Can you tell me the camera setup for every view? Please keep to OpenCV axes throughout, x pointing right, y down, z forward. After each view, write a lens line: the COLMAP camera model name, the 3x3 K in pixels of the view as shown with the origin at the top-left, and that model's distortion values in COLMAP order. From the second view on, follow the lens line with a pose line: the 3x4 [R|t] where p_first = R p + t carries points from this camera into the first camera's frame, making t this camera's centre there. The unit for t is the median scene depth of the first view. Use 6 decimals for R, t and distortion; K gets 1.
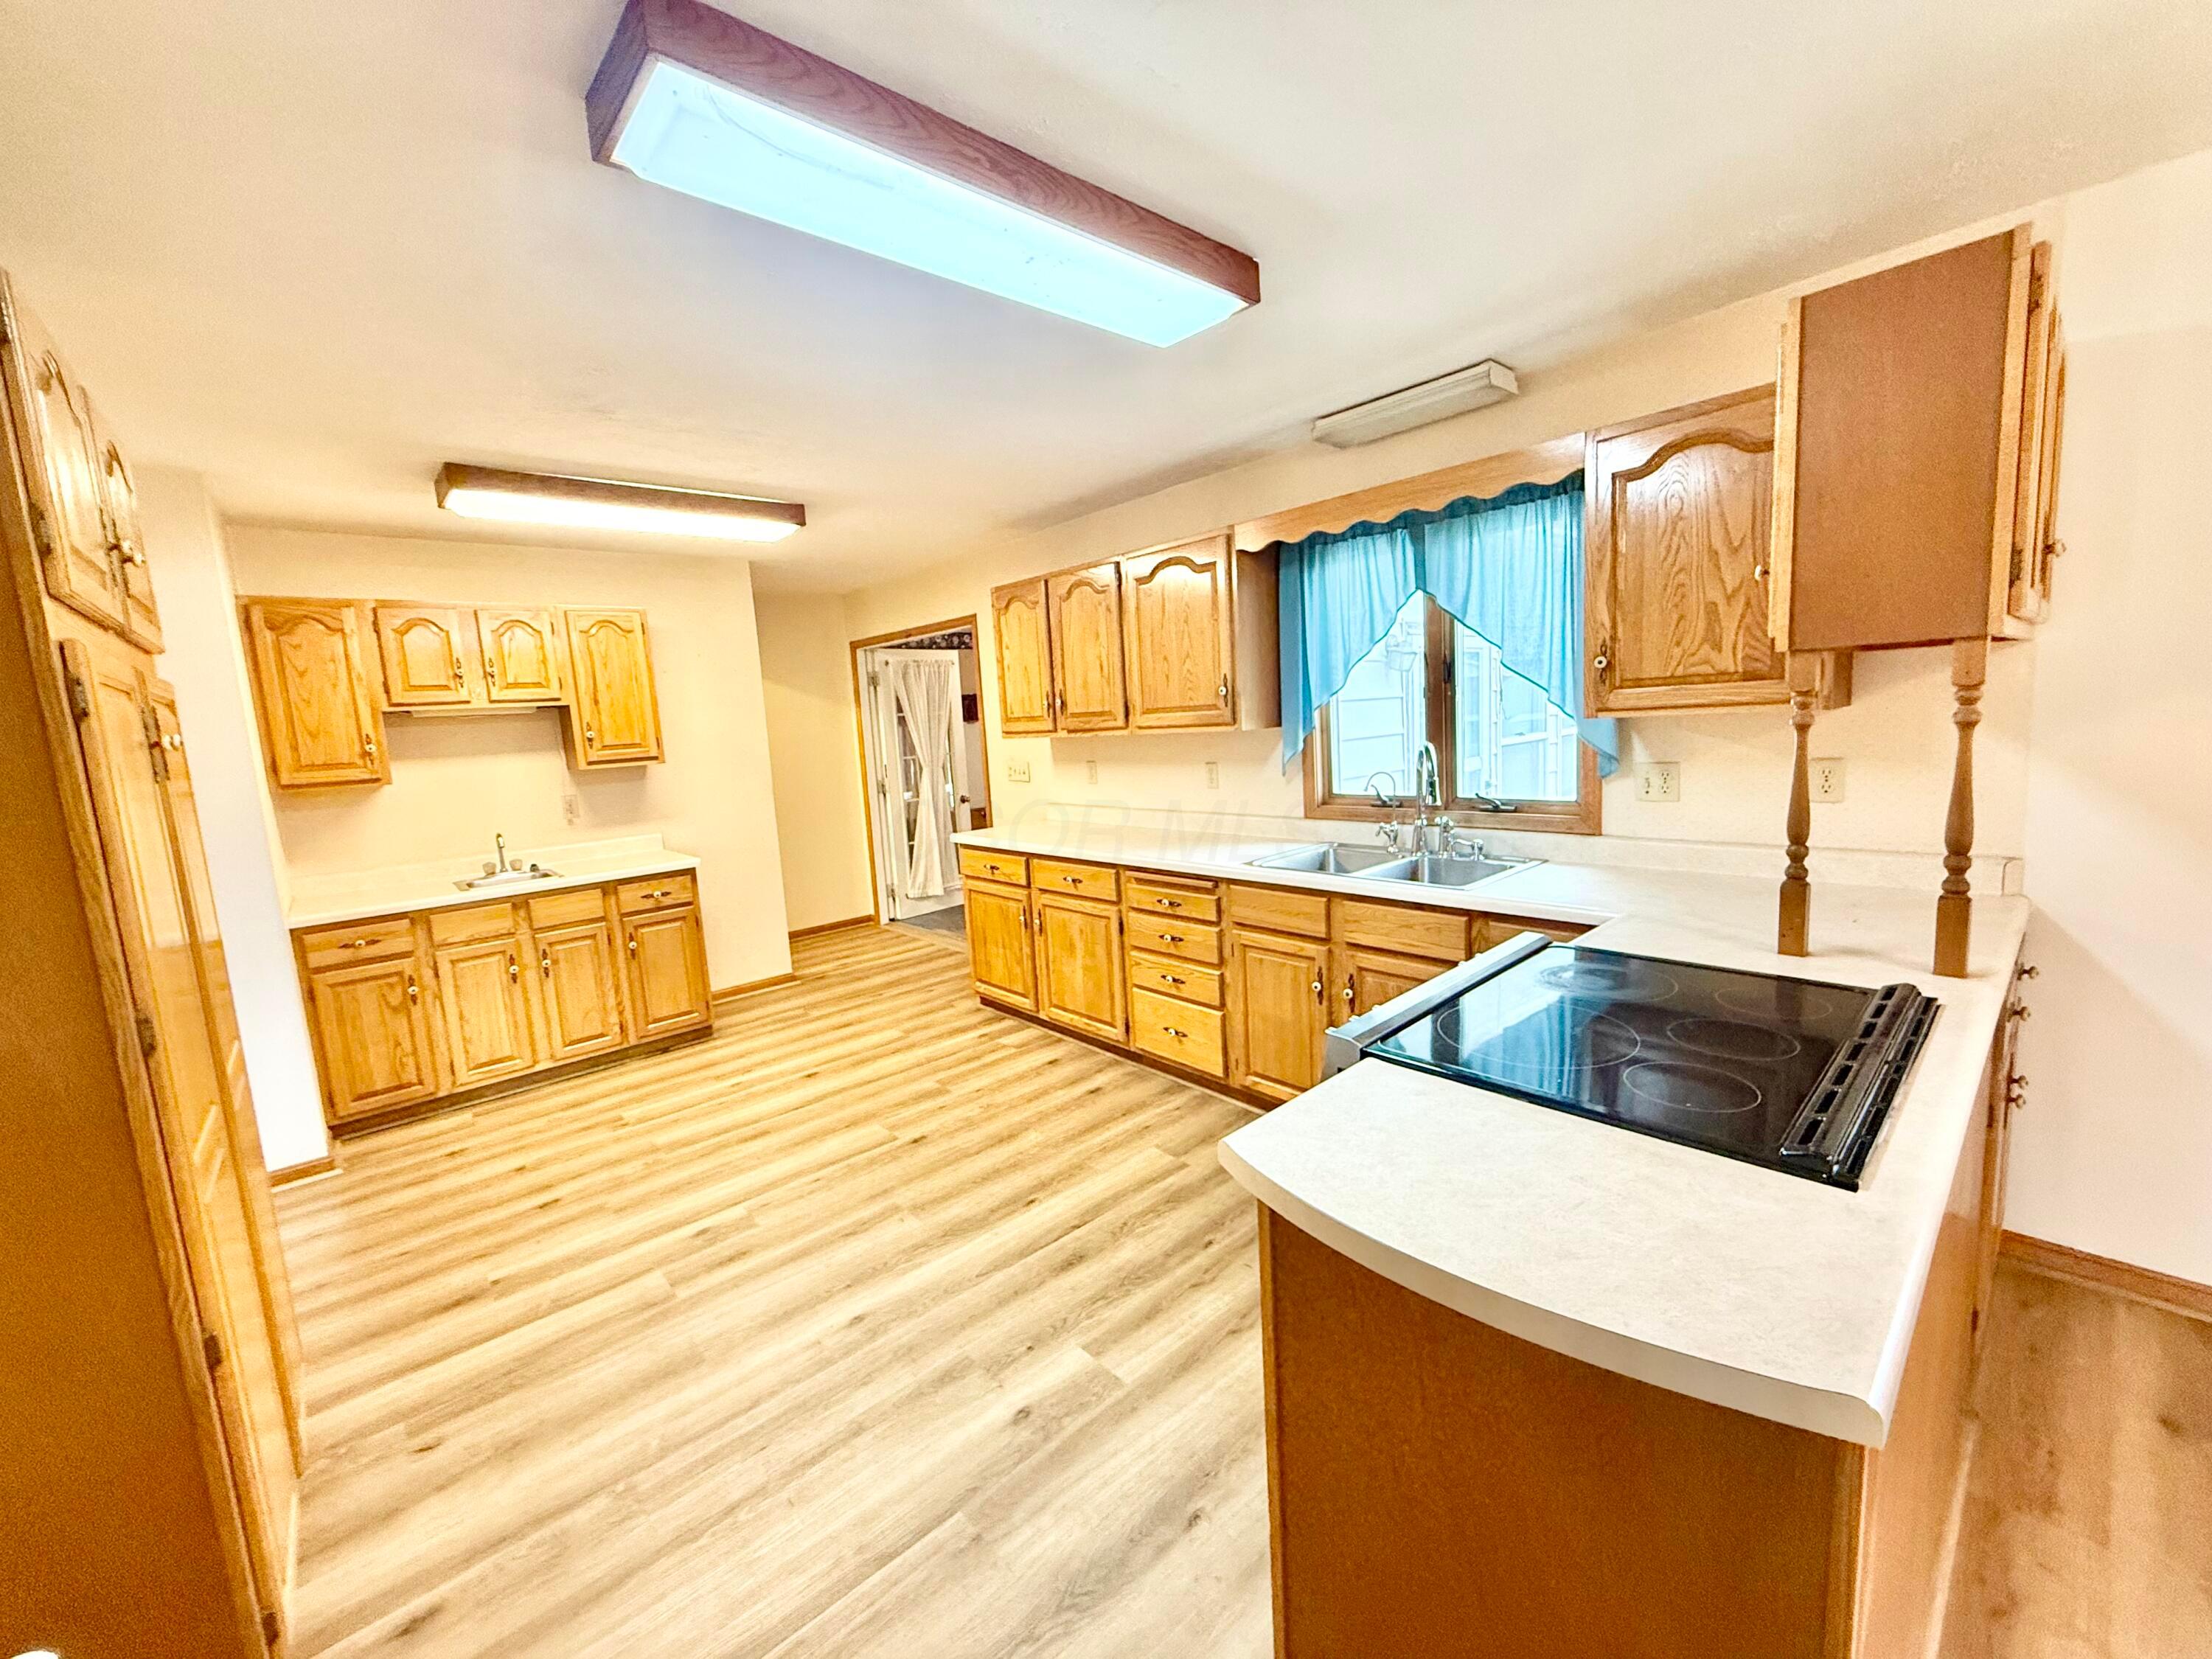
lens RADIAL K [[880.0, 0, 1109.0], [0, 880.0, 828.8], [0, 0, 1]] dist [0.003784, -0.000215]
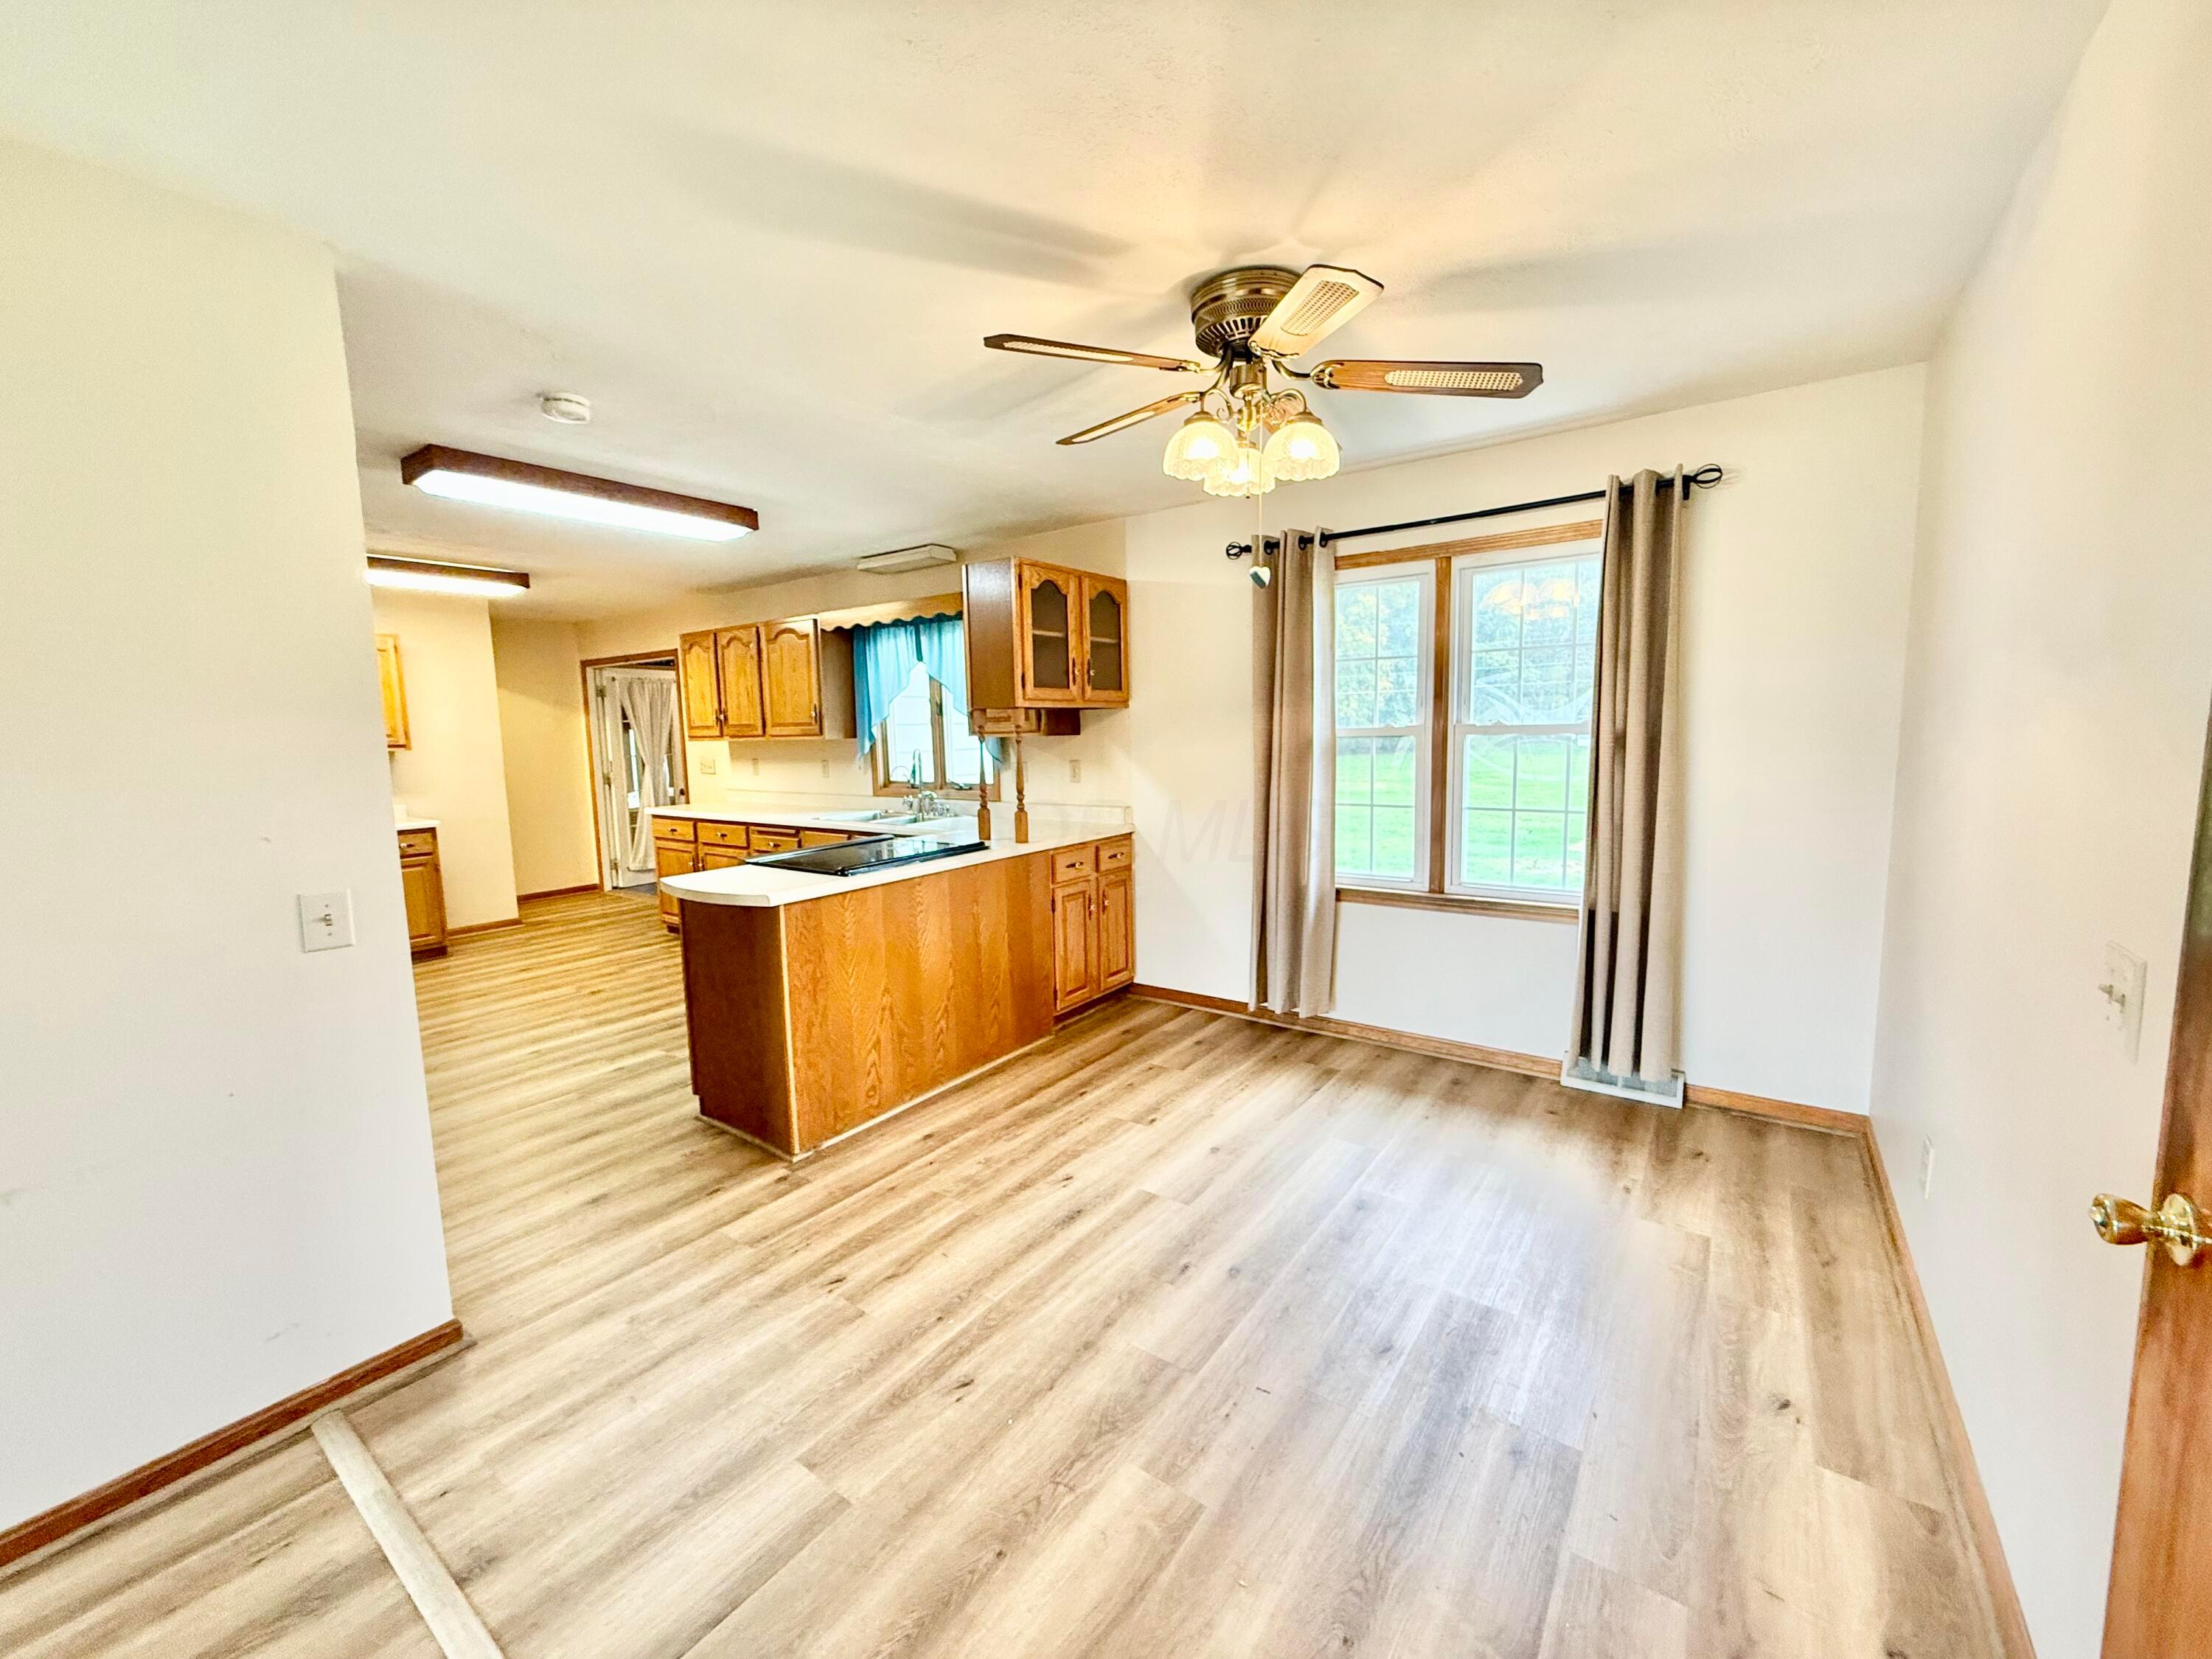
lens RADIAL K [[880.0, 0, 1104.4], [0, 880.0, 828.4], [0, 0, 1]] dist [0.003784, -0.000215]
pose [[0.976475, 0.014496, 0.215143, 0.253415], [-0.009808, 0.999691, -0.022840, 0.069633], [-0.215407, 0.020192, 0.976315, -0.569776]]
